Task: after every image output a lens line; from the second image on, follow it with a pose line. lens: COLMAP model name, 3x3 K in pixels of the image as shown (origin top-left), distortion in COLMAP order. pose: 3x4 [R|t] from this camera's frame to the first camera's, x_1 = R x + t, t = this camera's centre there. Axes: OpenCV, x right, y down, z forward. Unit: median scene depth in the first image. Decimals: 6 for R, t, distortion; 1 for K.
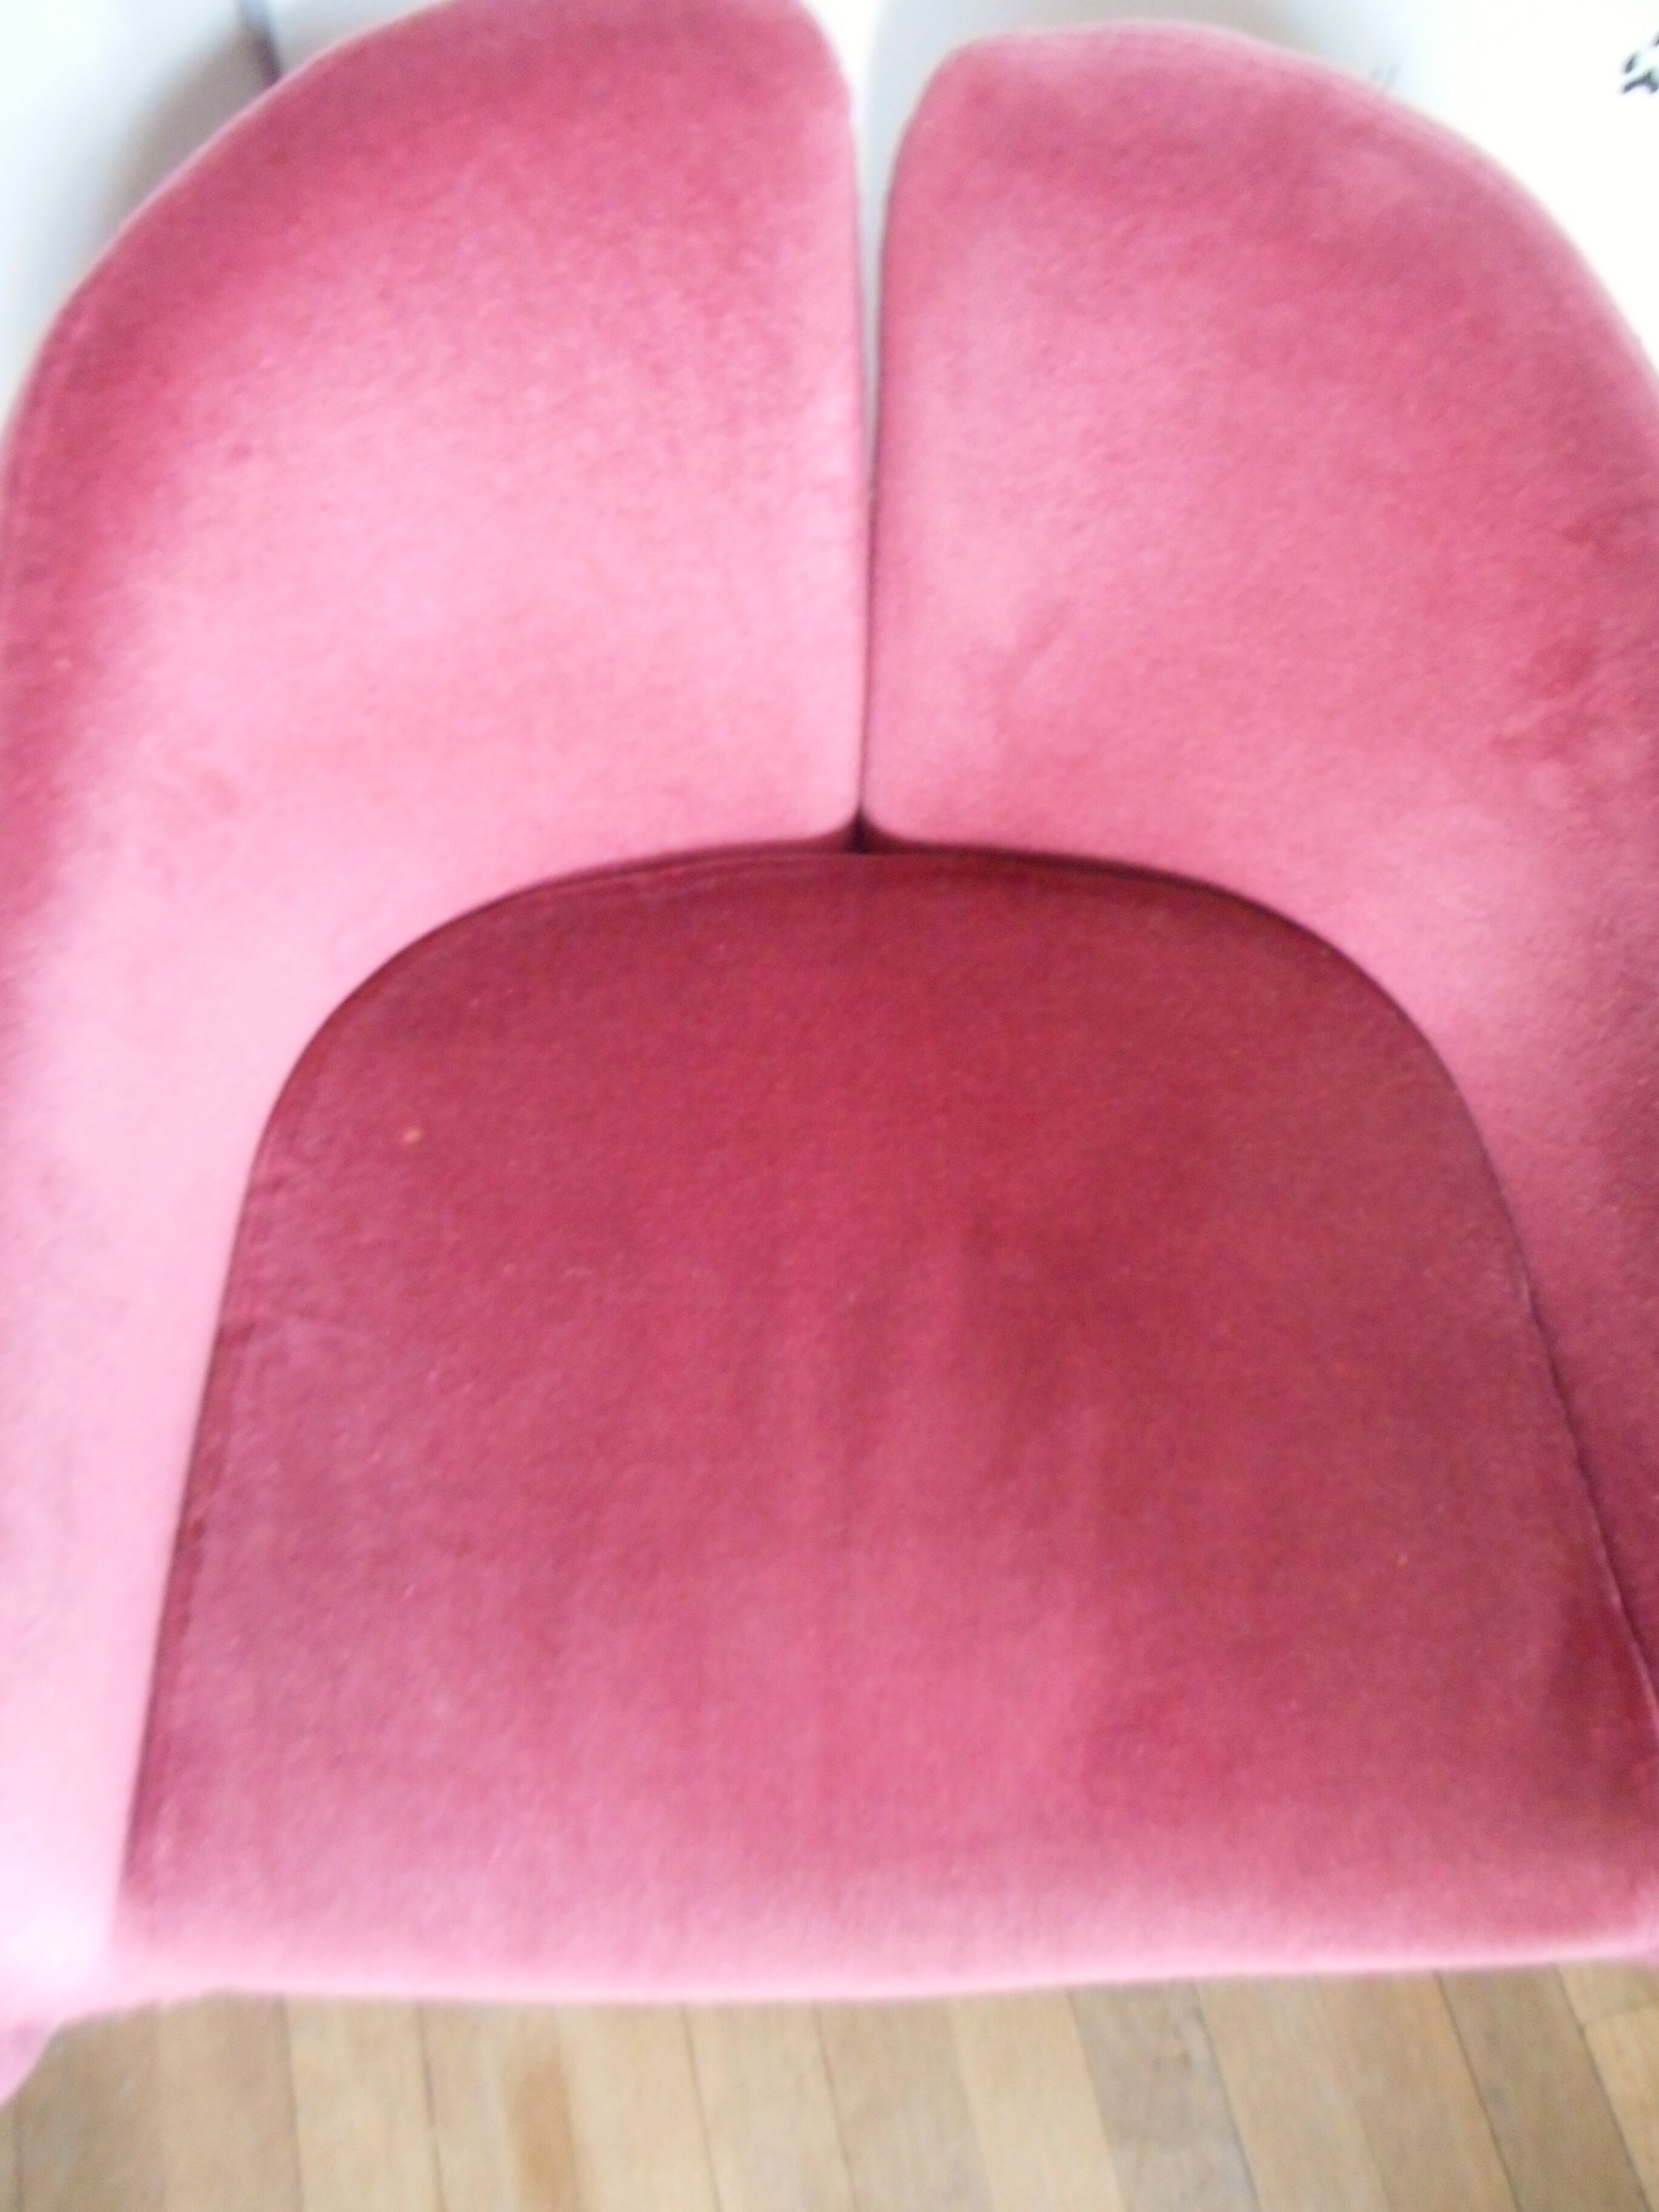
lens RADIAL K [[1609.0, 0, 865.4], [0, 1609.0, 1110.7], [0, 0, 1]] dist [-0.000981, 0.000096]
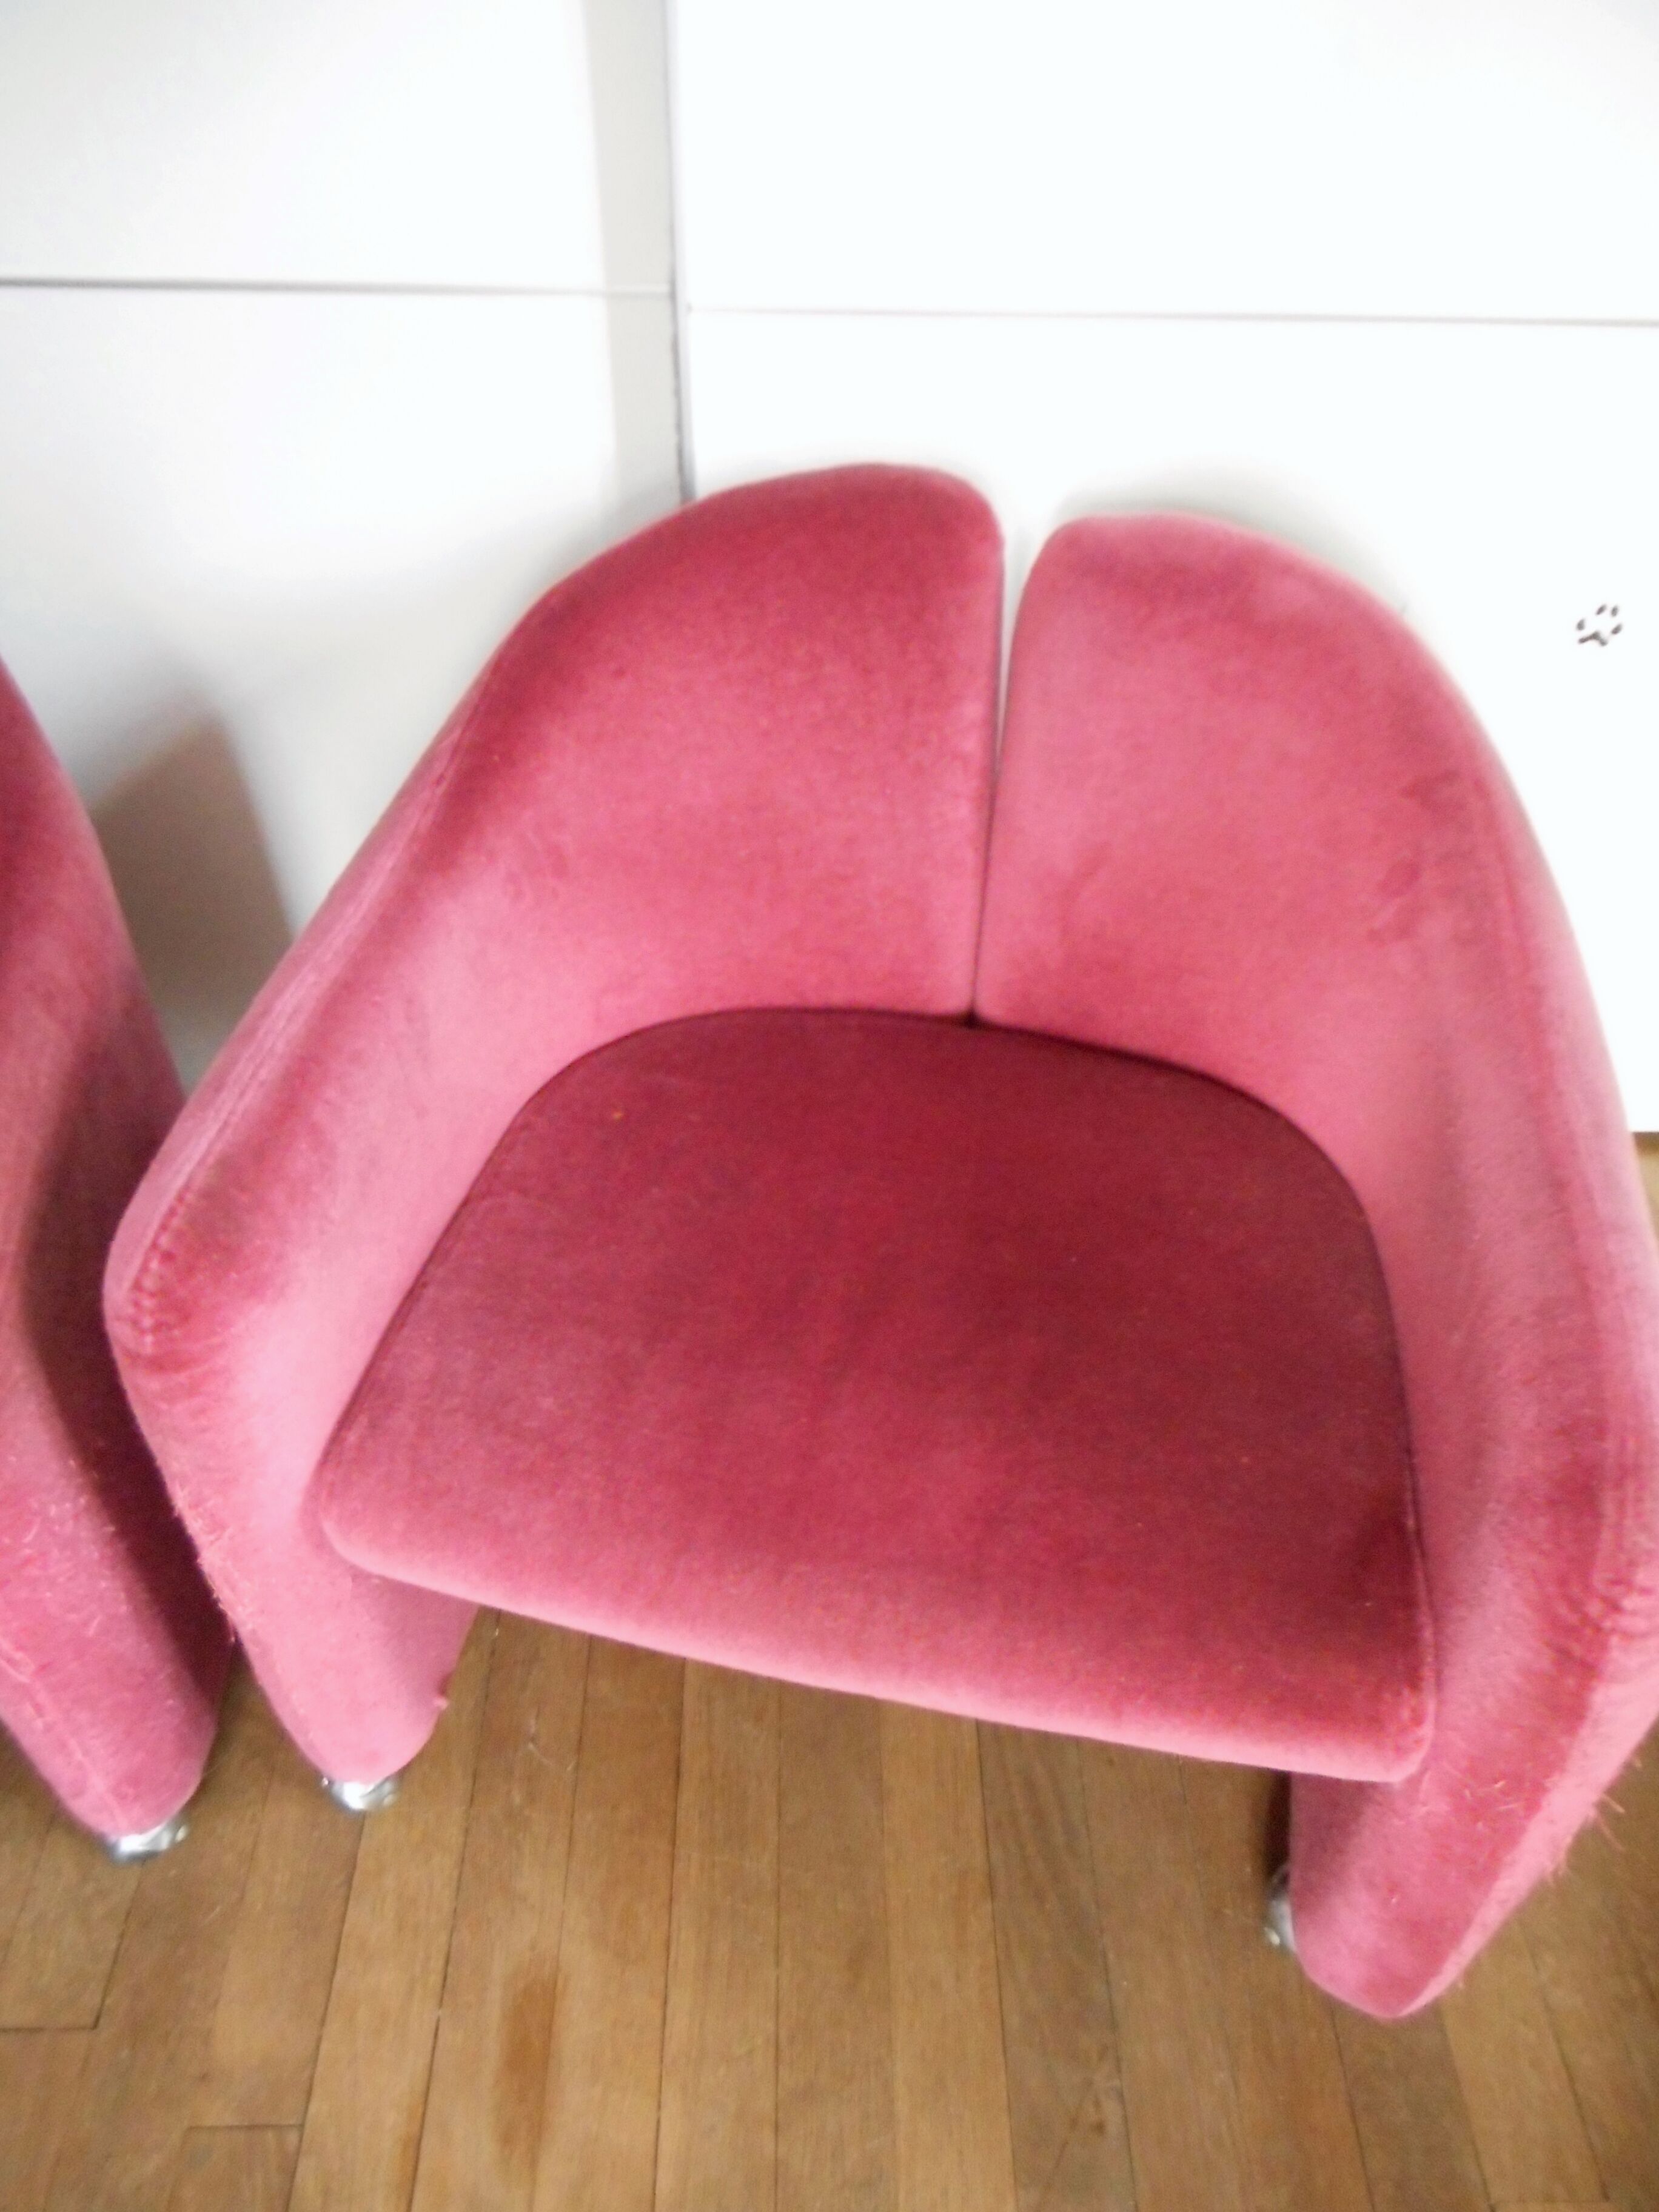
lens RADIAL K [[1609.0, 0, 865.4], [0, 1609.0, 1110.7], [0, 0, 1]] dist [-0.000981, 0.000096]
pose [[0.975762, 0.131880, -0.174631, 0.221743], [-0.184528, 0.924823, -0.332643, 0.516430], [0.117633, 0.356805, 0.926743, -0.387991]]
